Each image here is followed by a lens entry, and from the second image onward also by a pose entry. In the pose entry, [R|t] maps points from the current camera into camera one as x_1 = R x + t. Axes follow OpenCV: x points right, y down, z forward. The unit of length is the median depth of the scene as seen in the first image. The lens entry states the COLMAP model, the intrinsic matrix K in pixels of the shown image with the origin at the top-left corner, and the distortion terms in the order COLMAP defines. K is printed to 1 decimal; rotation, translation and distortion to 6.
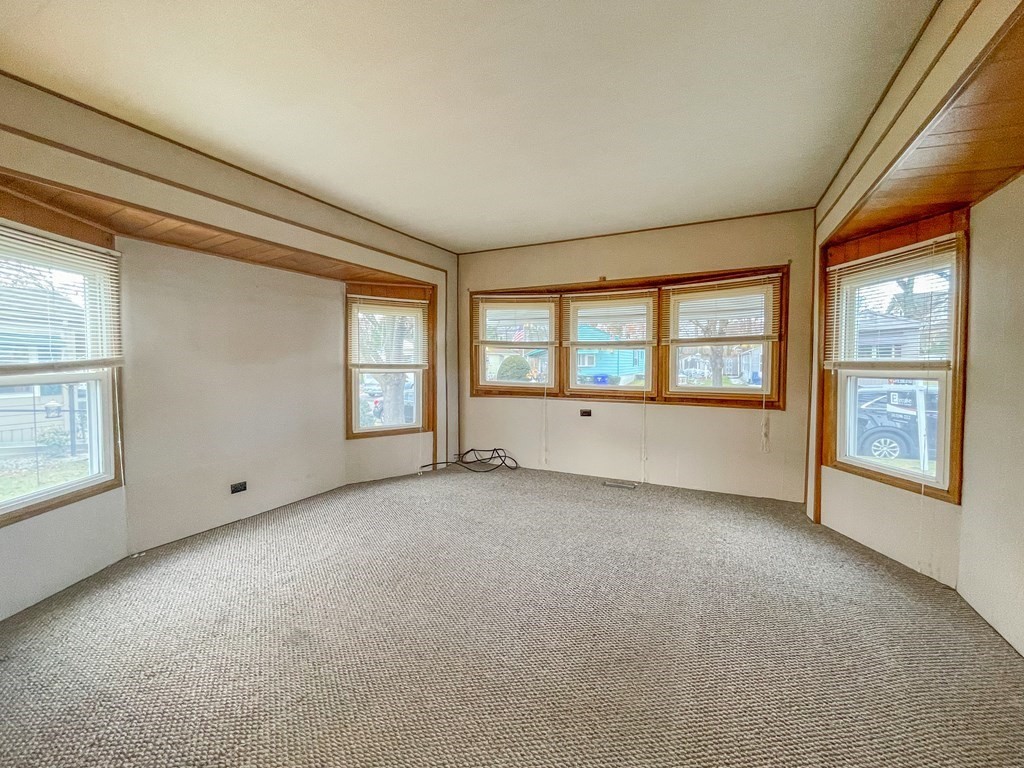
lens RADIAL K [[423.0, 0, 512.4], [0, 423.0, 382.2], [0, 0, 1]] dist [-0.002310, -0.000175]
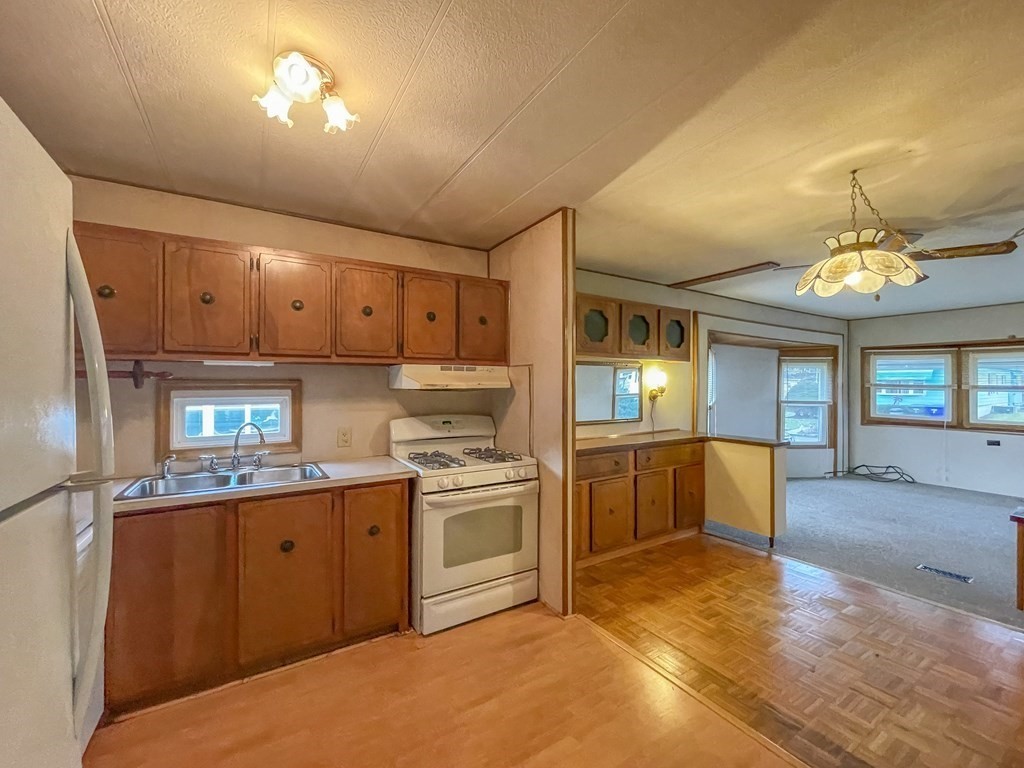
lens RADIAL K [[423.0, 0, 512.4], [0, 423.0, 382.2], [0, 0, 1]] dist [-0.002310, -0.000175]
pose [[0.851473, -0.002355, -0.524394, -0.400503], [-0.026913, 0.998476, -0.048184, -0.008739], [0.523708, 0.055140, 0.850112, -0.850007]]
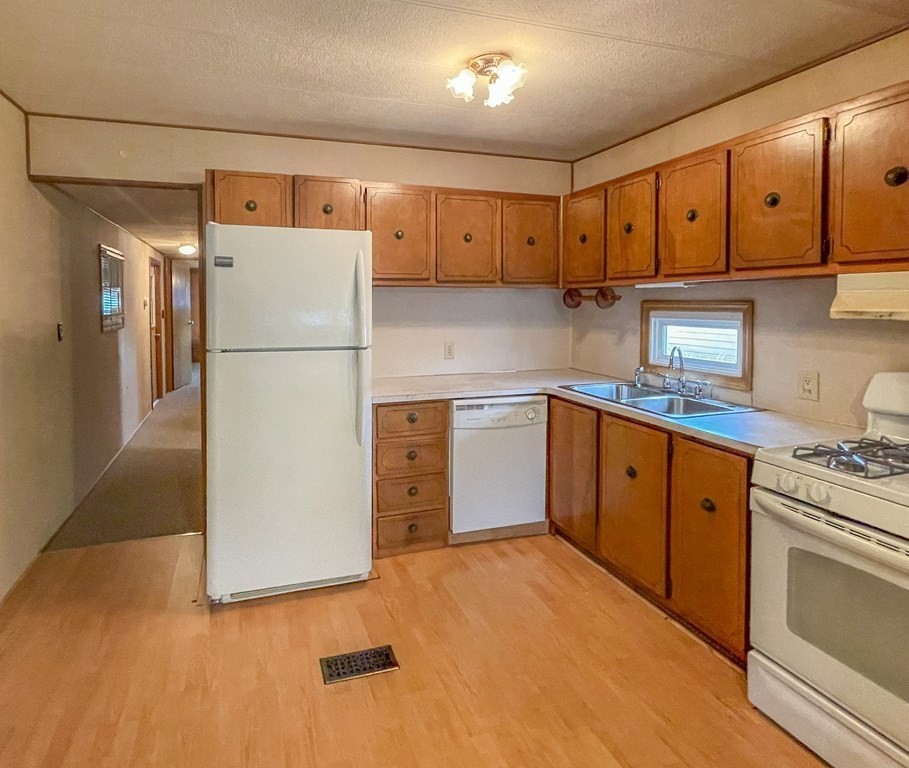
lens RADIAL K [[503.7, 0, 388.3], [0, 503.7, 316.4], [0, 0, 1]] dist [0.001379, -0.000125]
pose [[-0.729699, 0.031562, -0.683040, -0.287350], [-0.023293, 0.997207, 0.070962, -0.047545], [0.683372, 0.067691, -0.726926, -0.343562]]
